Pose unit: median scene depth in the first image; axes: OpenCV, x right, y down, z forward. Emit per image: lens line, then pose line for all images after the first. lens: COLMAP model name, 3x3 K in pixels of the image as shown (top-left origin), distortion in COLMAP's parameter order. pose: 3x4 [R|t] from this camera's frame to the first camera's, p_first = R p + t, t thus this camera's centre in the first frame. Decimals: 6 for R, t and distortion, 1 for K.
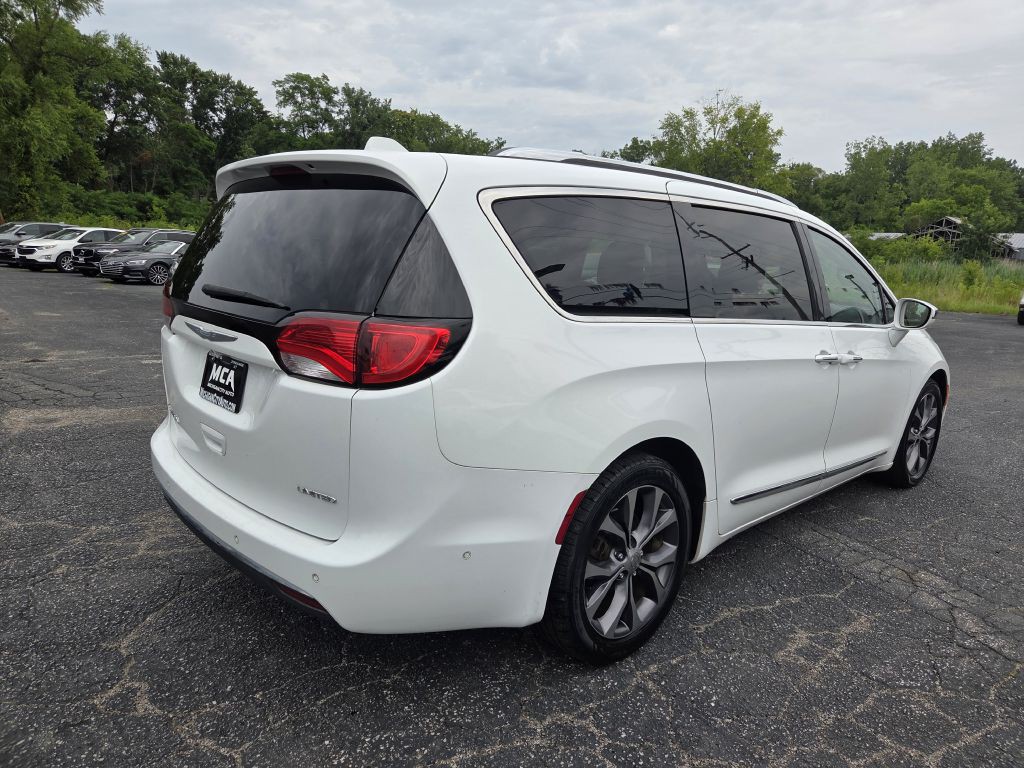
lens RADIAL K [[684.8, 0, 520.2], [0, 684.8, 381.2], [0, 0, 1]] dist [0.068449, -0.051094]
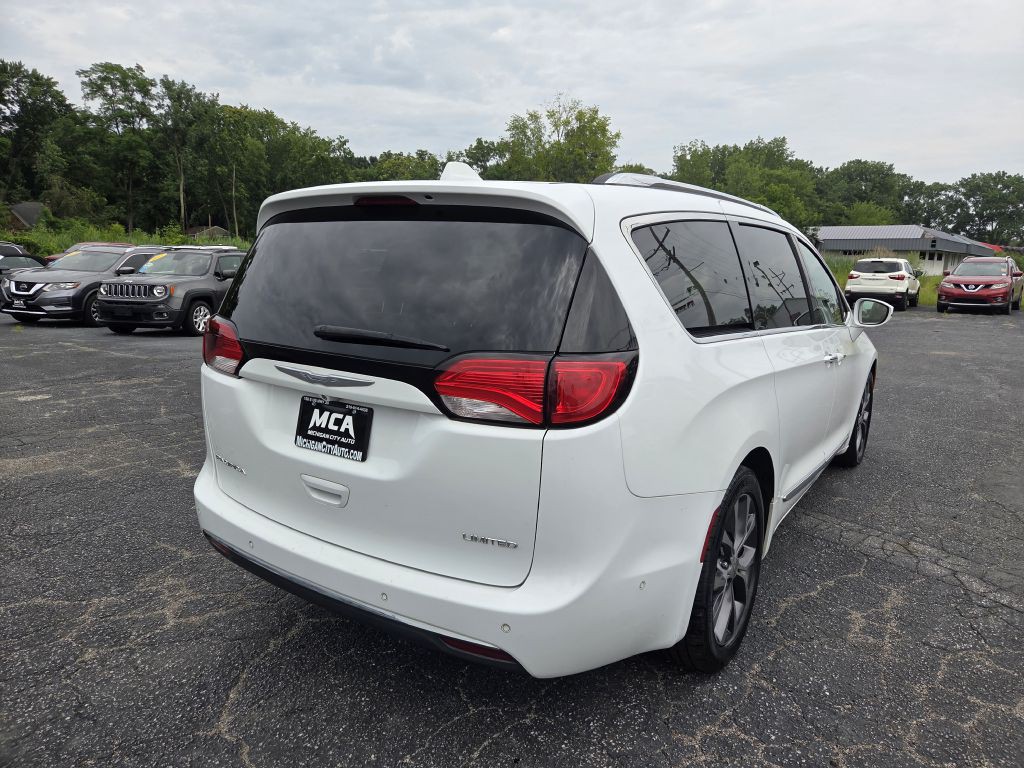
lens RADIAL K [[684.8, 0, 519.6], [0, 684.8, 380.0], [0, 0, 1]] dist [0.068449, -0.051094]
pose [[0.976134, -0.065547, 0.207043, -0.275135], [0.065679, 0.997821, 0.006243, -0.039638], [-0.207001, 0.007504, 0.978312, 0.032268]]
